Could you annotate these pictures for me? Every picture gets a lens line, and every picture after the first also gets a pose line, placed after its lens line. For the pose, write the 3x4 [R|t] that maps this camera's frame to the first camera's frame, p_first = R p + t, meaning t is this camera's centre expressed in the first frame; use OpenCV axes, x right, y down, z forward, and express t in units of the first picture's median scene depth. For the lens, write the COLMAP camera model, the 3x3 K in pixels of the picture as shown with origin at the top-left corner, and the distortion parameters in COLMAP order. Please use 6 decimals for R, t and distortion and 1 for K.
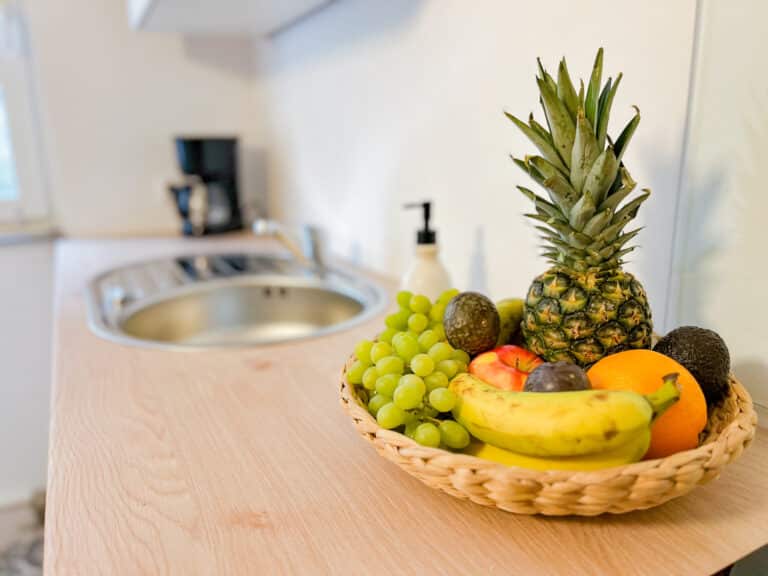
lens RADIAL K [[599.1, 0, 387.8], [0, 599.1, 283.0], [0, 0, 1]] dist [0.056212, -0.054225]
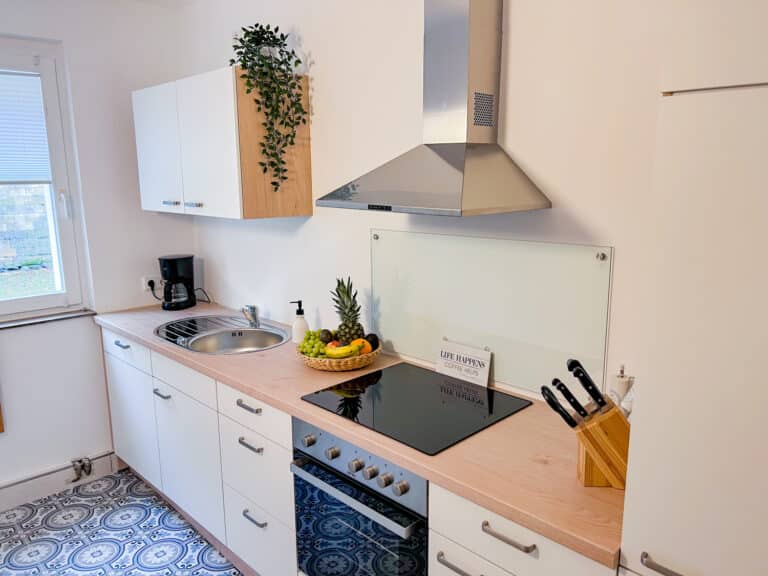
lens RADIAL K [[599.1, 0, 386.6], [0, 599.1, 287.6], [0, 0, 1]] dist [0.056212, -0.054225]
pose [[0.949003, -0.043713, 0.312221, -0.835448], [0.063341, 0.996584, -0.052998, -0.030520], [-0.308838, 0.070072, 0.948530, -3.511454]]
